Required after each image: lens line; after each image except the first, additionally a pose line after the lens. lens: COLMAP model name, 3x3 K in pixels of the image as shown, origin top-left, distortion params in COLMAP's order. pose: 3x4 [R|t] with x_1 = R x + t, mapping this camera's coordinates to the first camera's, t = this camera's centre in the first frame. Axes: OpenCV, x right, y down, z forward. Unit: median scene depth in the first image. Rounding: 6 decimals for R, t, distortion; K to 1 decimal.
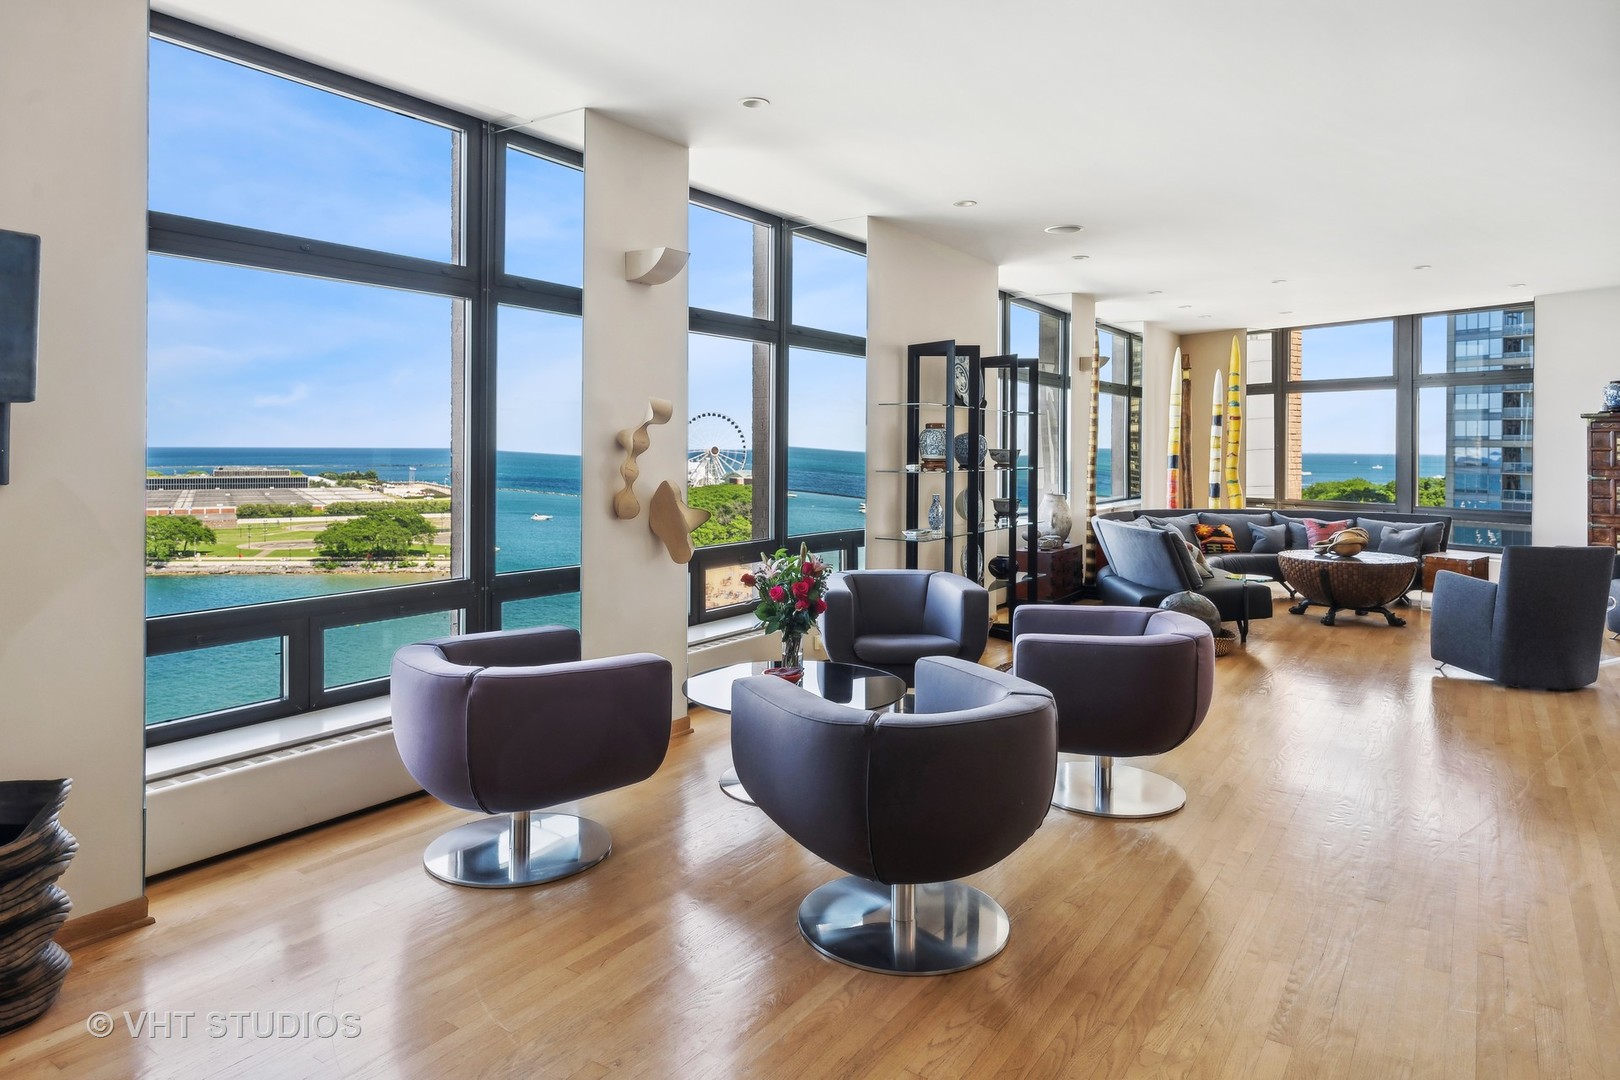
lens RADIAL K [[983.7, 0, 807.1], [0, 983.7, 439.9], [0, 0, 1]] dist [-0.014096, 0.005683]
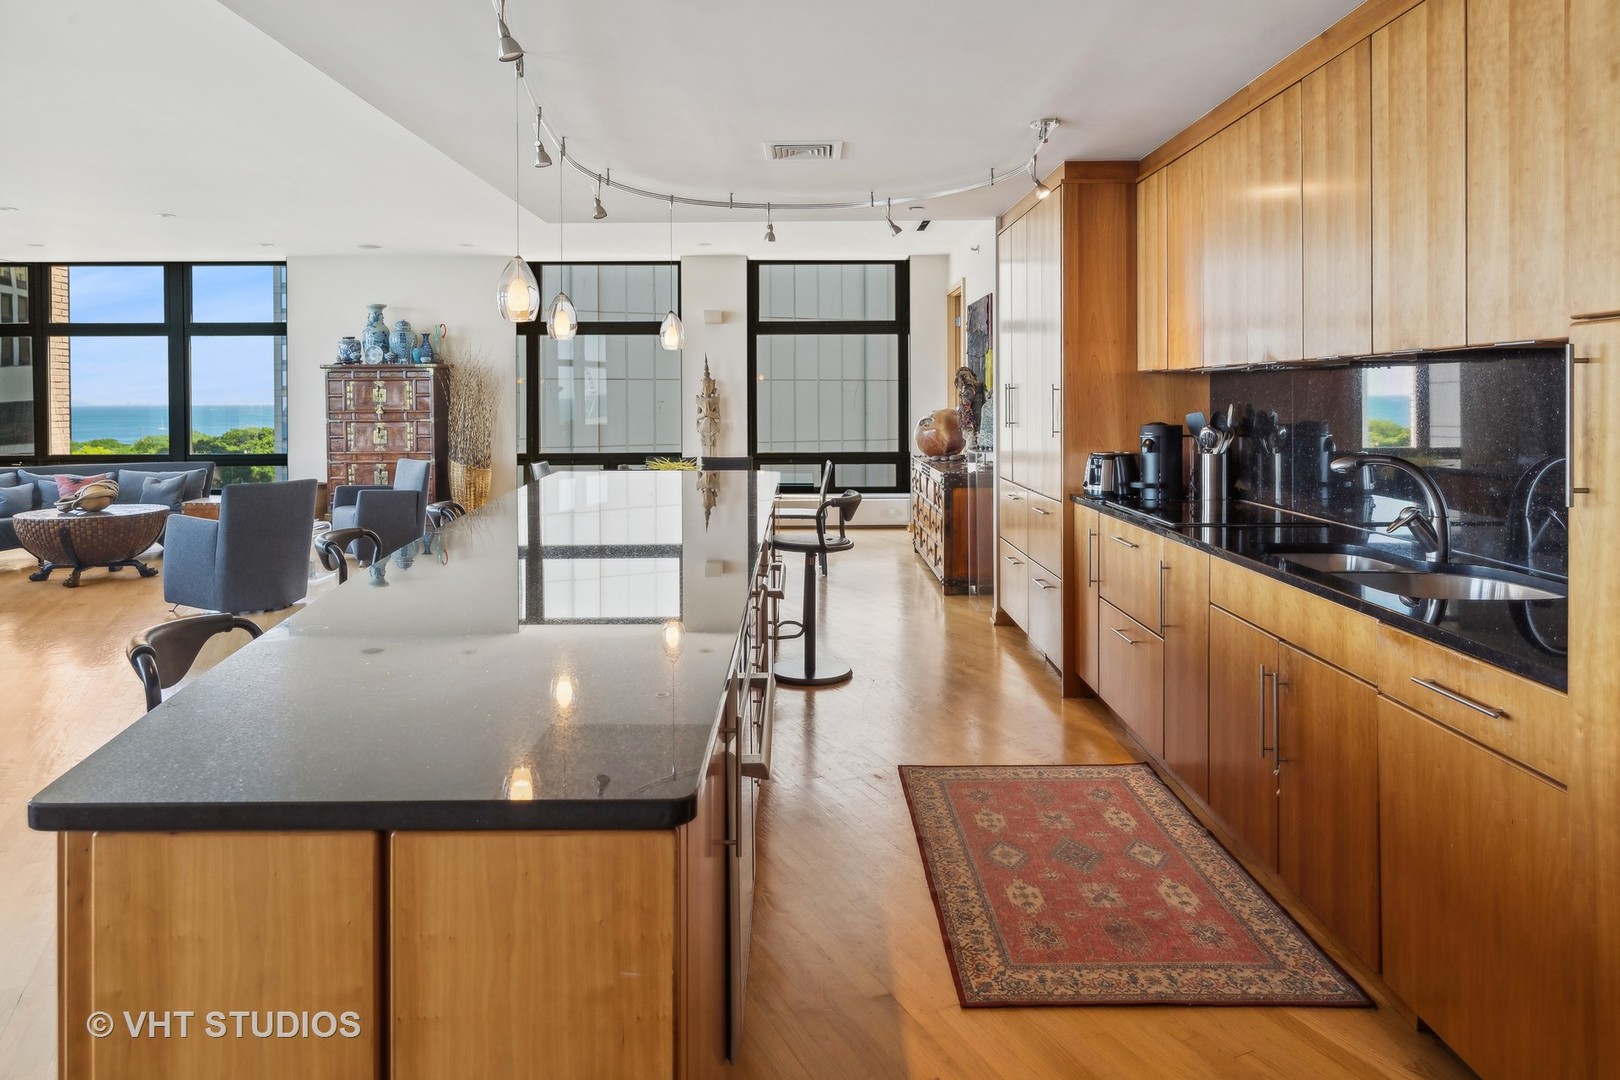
lens RADIAL K [[1032.6, 0, 791.3], [0, 1032.6, 404.8], [0, 0, 1]] dist [-0.005313, -0.000597]
pose [[0.510236, -0.014980, 0.859904, 0.042744], [0.002854, 0.999872, 0.015725, 0.002637], [-0.860030, -0.005569, 0.510214, -0.085539]]
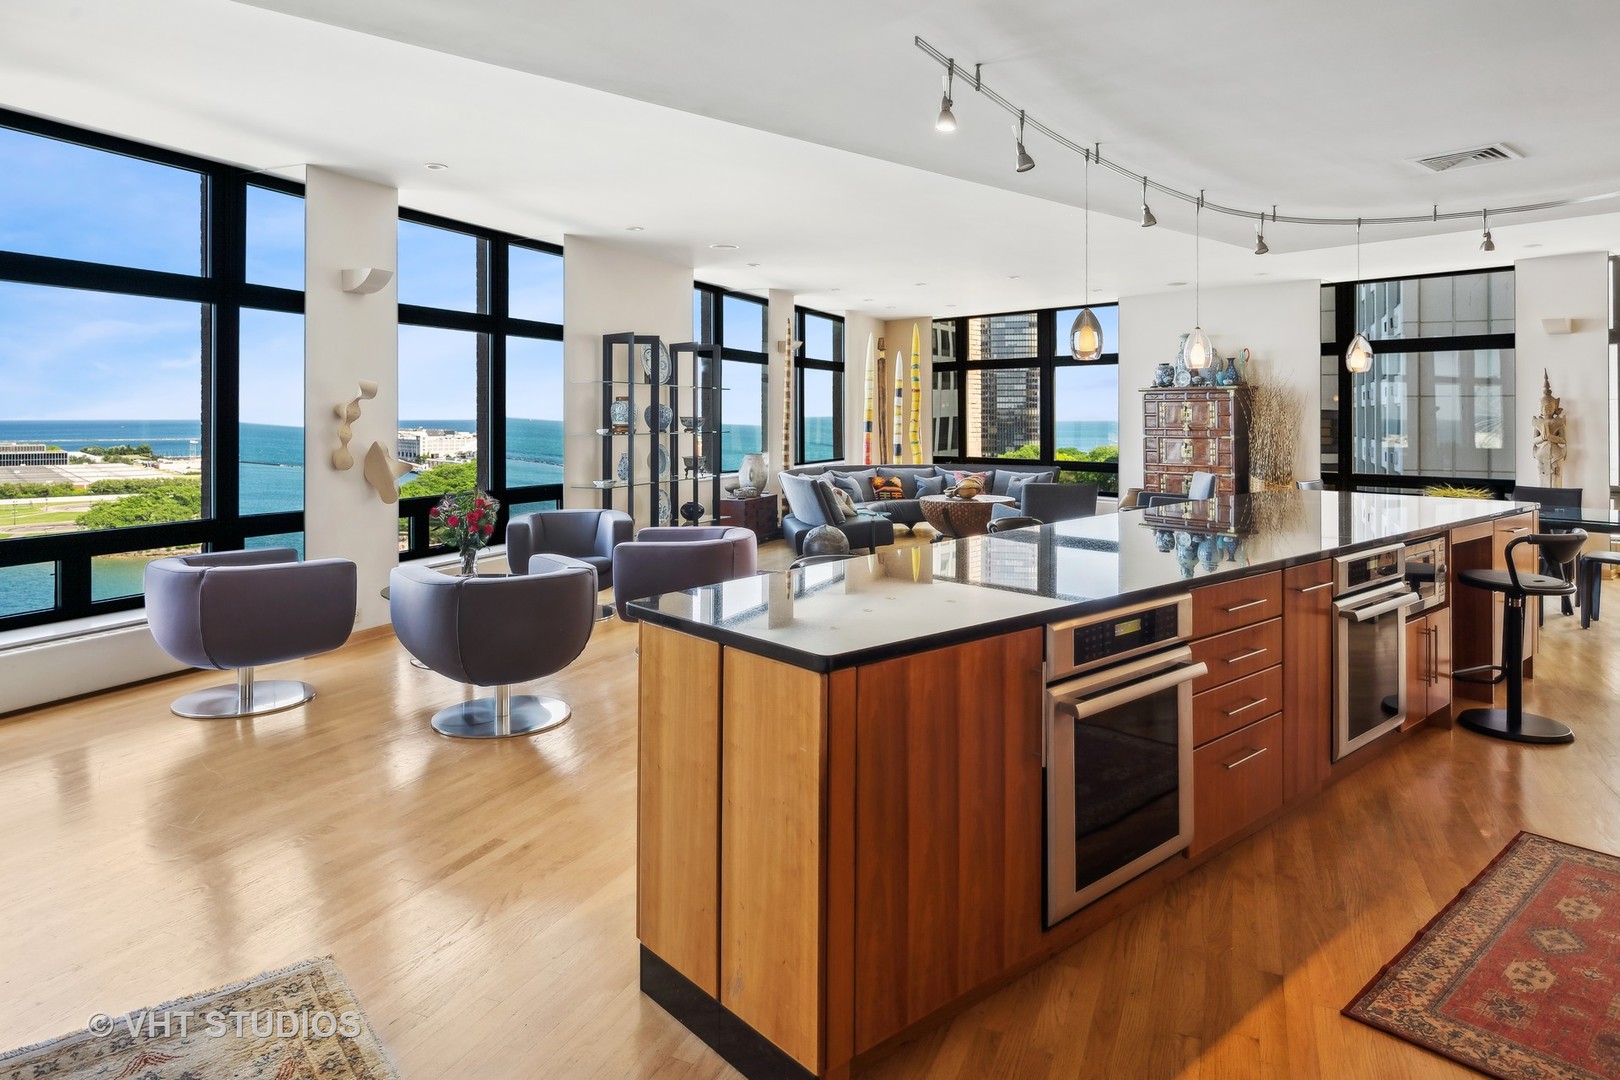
lens RADIAL K [[983.7, 0, 815.1], [0, 983.7, 418.4], [0, 0, 1]] dist [-0.014096, 0.005683]
pose [[0.983356, -0.005179, 0.181613, 0.120402], [0.003491, 0.999948, 0.009614, -0.000226], [-0.181653, -0.008821, 0.983323, -0.247719]]
